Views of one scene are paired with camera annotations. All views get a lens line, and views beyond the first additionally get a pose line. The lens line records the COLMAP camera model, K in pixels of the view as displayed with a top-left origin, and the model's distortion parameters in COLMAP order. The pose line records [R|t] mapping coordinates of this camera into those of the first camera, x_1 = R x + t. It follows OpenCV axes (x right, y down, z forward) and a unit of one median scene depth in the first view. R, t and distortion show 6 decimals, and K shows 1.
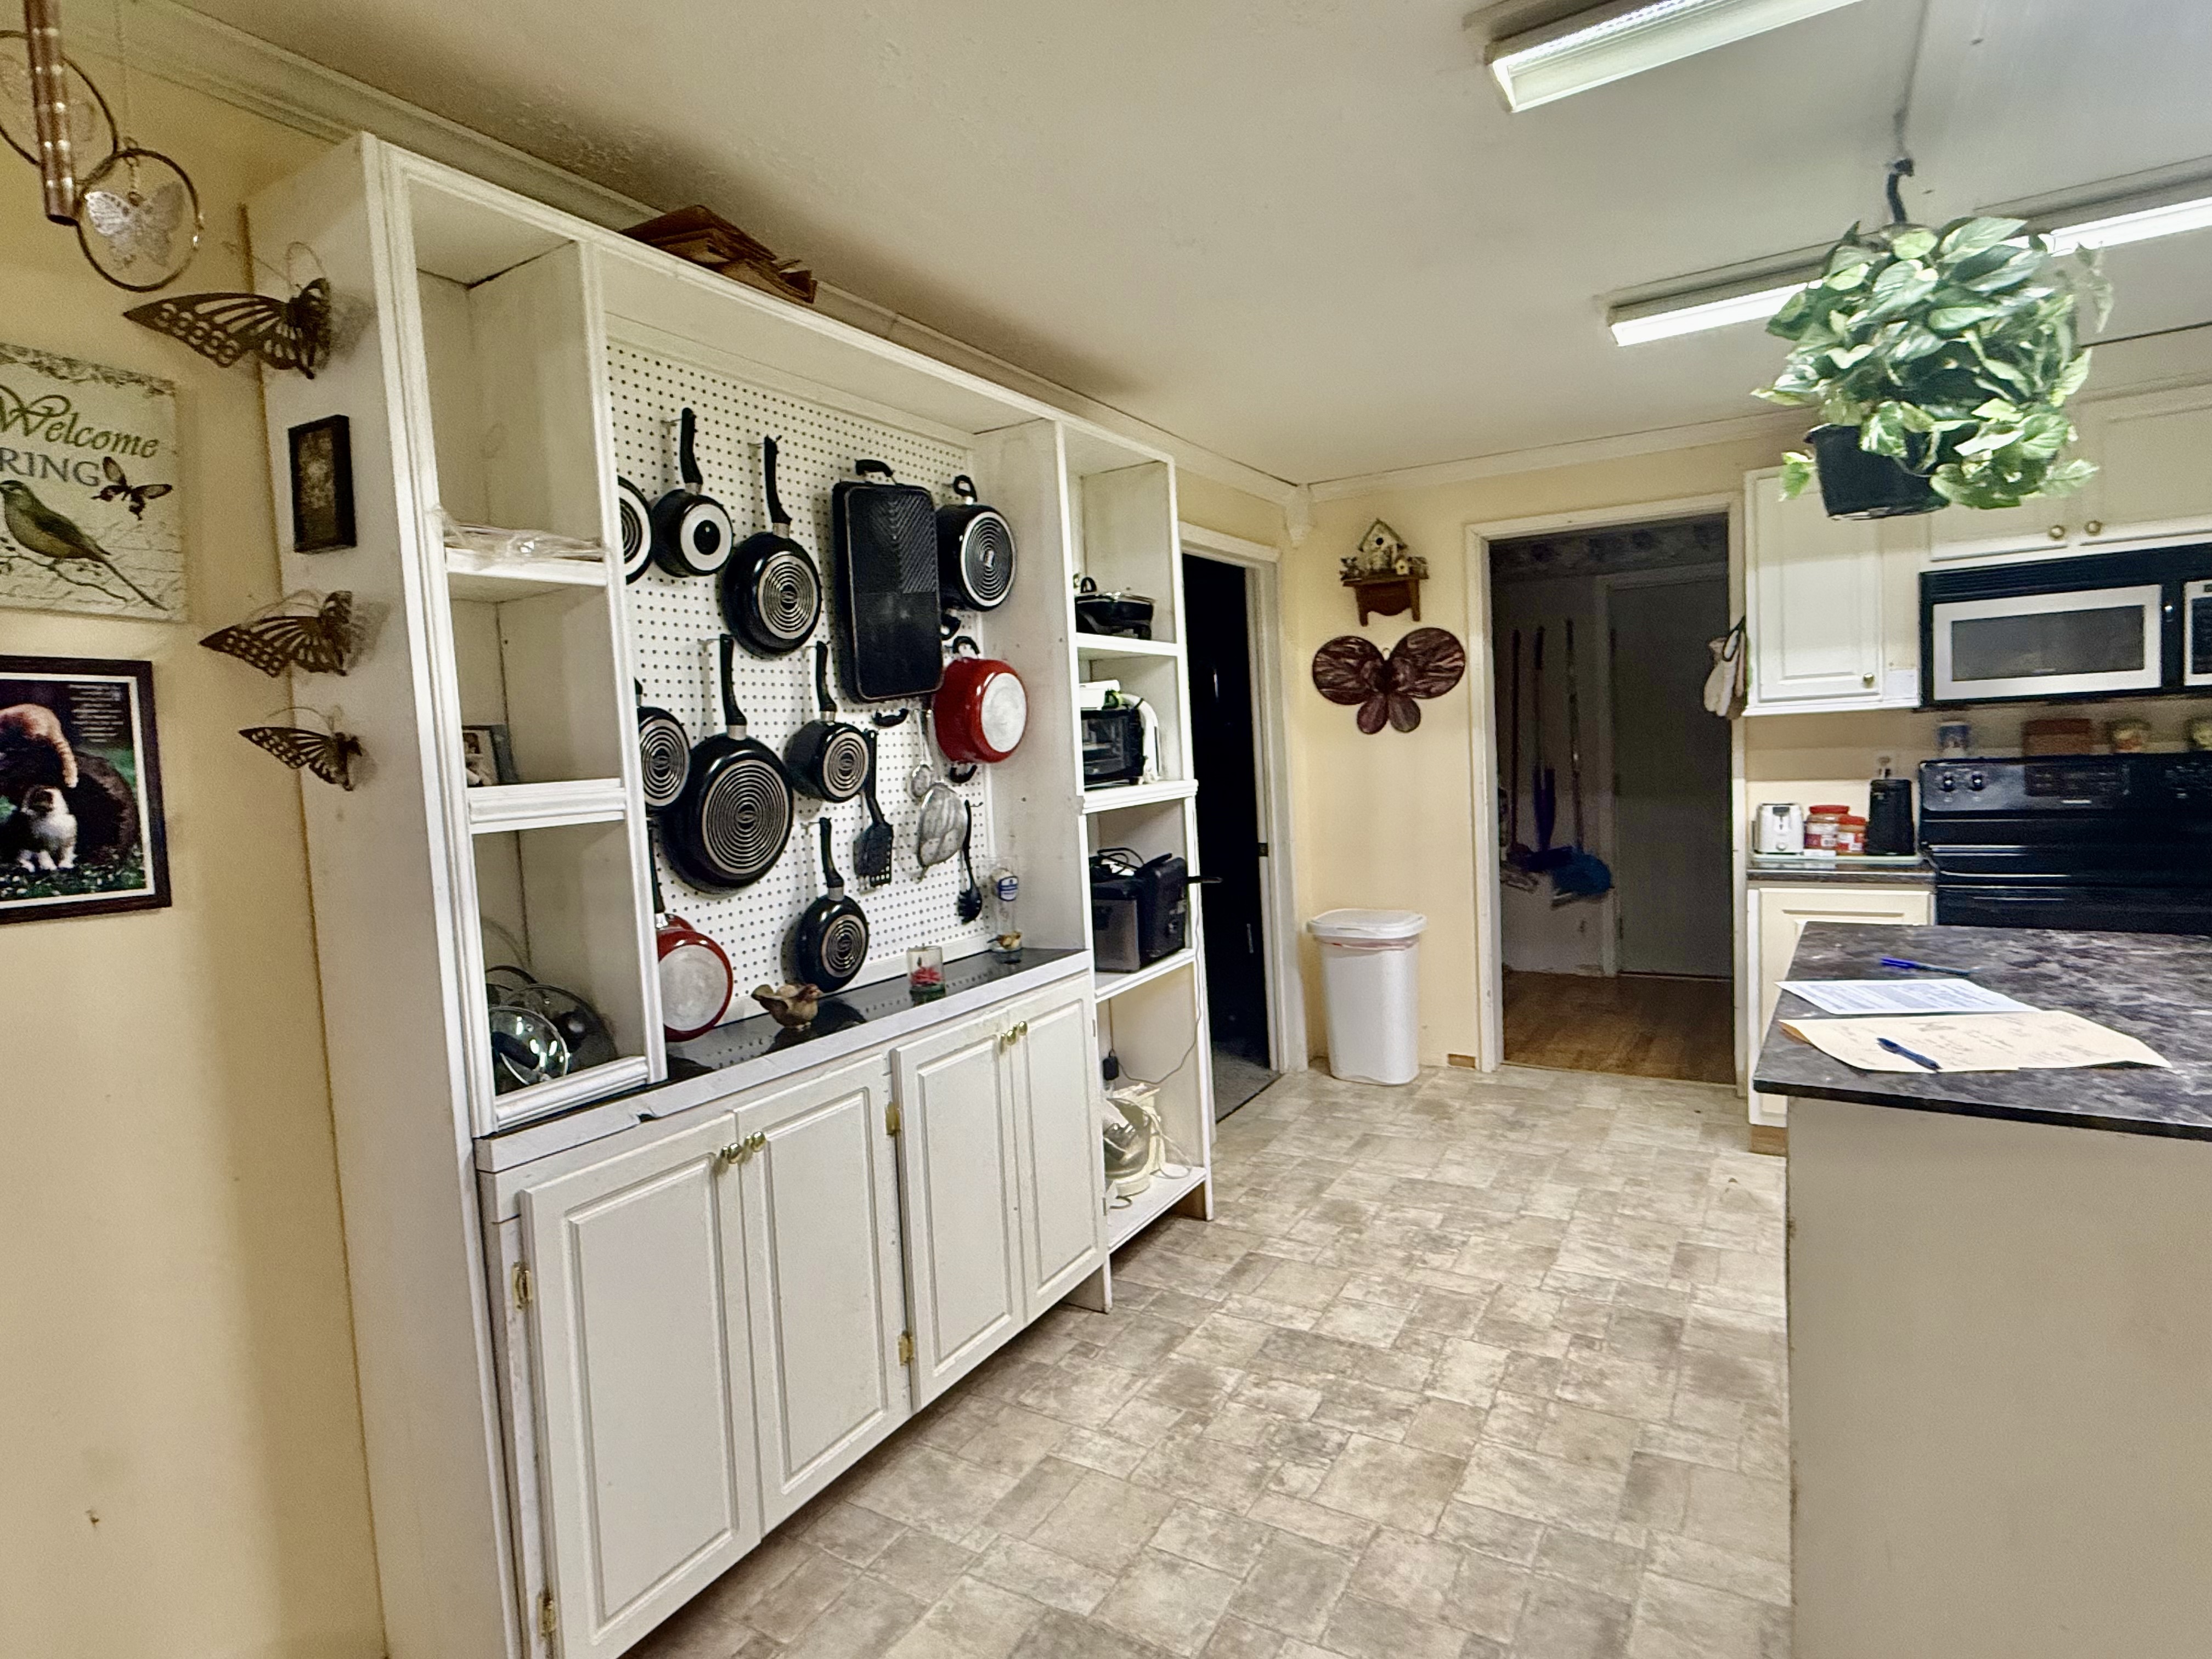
lens RADIAL K [[1202.1, 0, 1105.5], [0, 1202.1, 811.4], [0, 0, 1]] dist [0.000010, 0.001250]
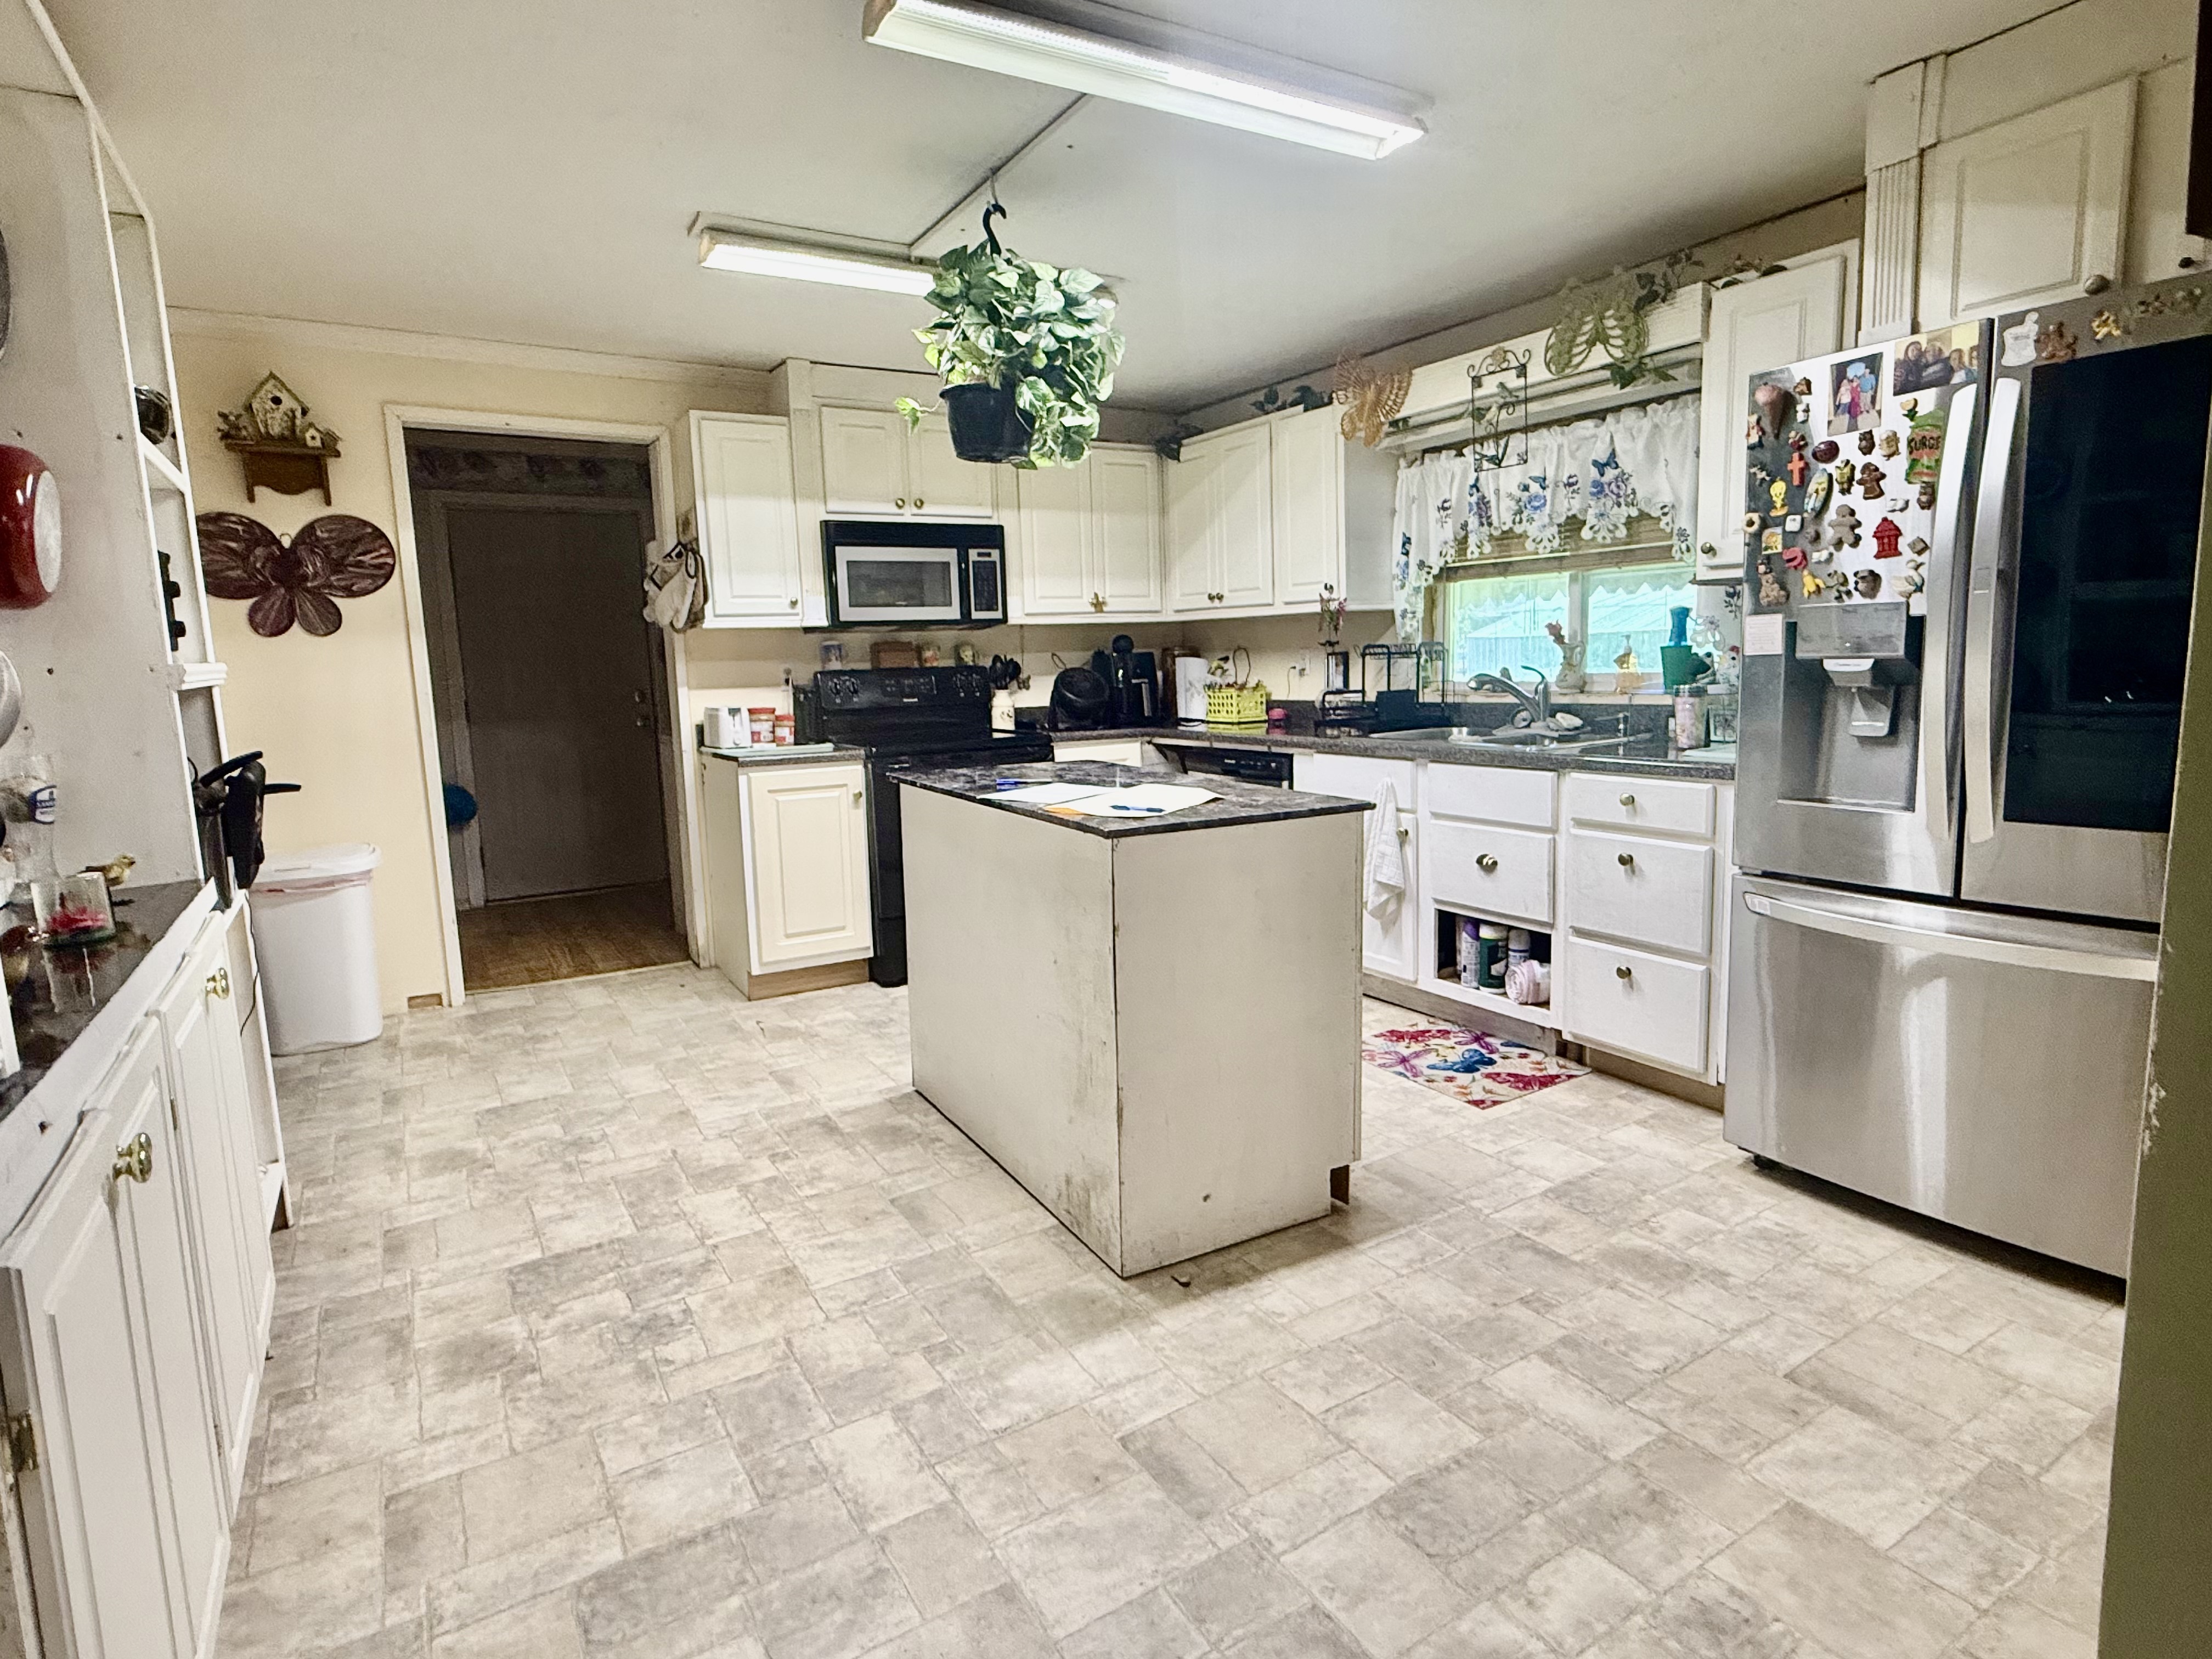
lens RADIAL K [[1202.1, 0, 1105.5], [0, 1202.1, 811.4], [0, 0, 1]] dist [0.000010, 0.001250]
pose [[0.458025, -0.076994, 0.885599, -0.335094], [0.057012, 0.996735, 0.057170, 0.053076], [-0.887109, 0.024305, 0.460919, 0.151559]]
